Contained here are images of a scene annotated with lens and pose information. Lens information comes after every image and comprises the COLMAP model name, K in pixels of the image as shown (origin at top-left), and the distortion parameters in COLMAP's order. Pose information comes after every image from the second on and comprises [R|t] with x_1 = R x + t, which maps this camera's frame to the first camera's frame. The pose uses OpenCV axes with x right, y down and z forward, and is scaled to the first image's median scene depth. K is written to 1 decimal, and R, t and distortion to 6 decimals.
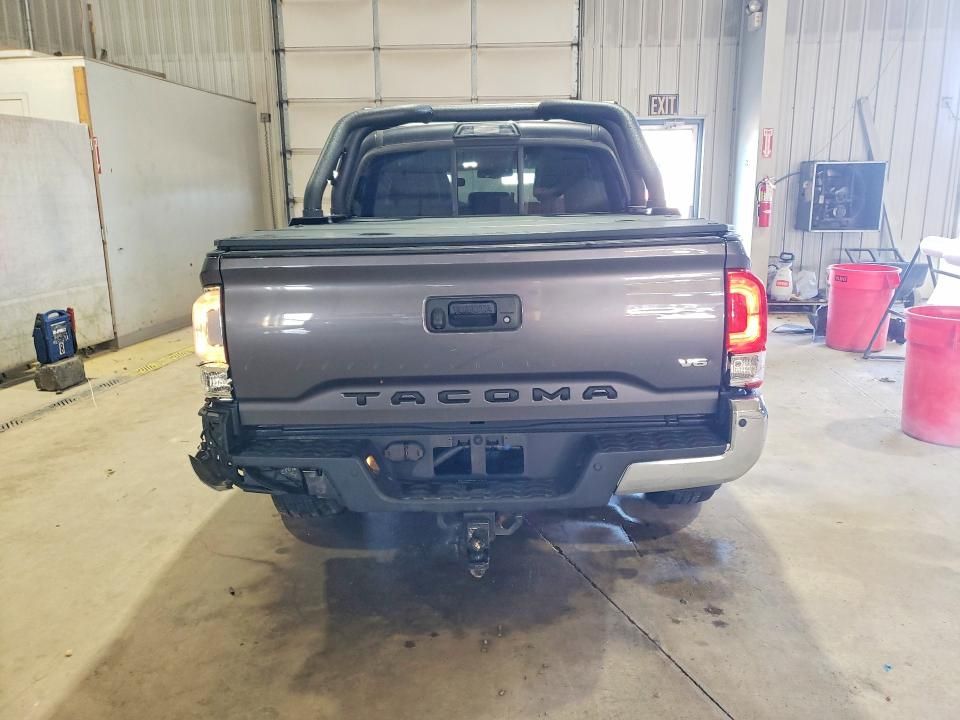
lens RADIAL K [[731.4, 0, 482.4], [0, 731.4, 354.7], [0, 0, 1]] dist [0.036330, -0.029534]
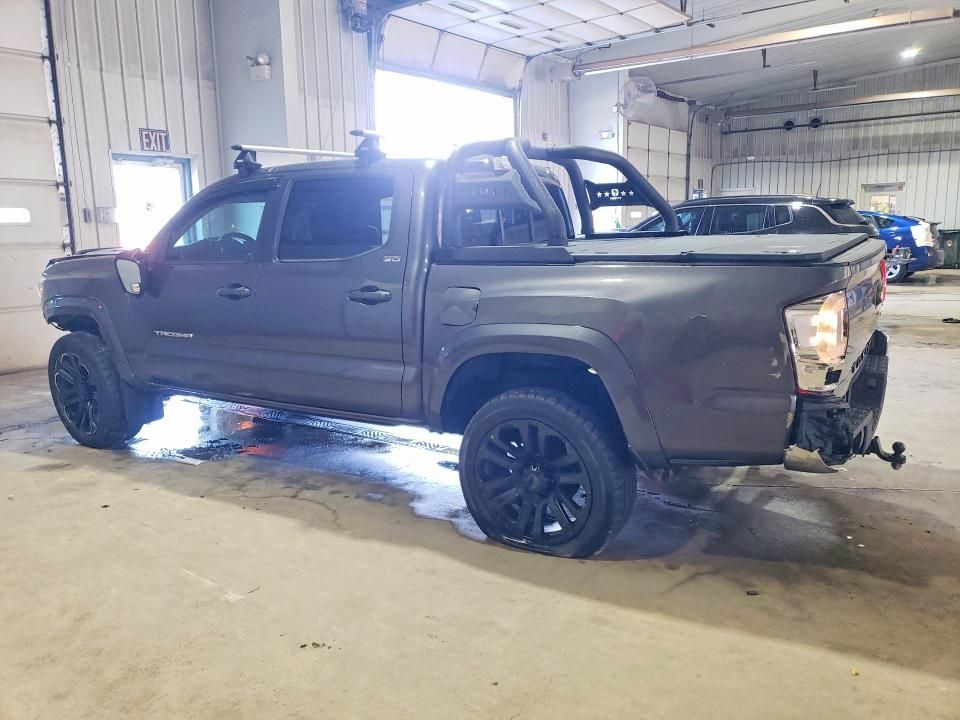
lens RADIAL K [[731.4, 0, 481.1], [0, 731.4, 360.0], [0, 0, 1]] dist [0.036330, -0.029534]
pose [[0.519039, -0.158406, 0.839944, -0.750332], [0.203797, 0.977272, 0.058370, -0.077630], [-0.830100, 0.140882, 0.539525, 0.390214]]
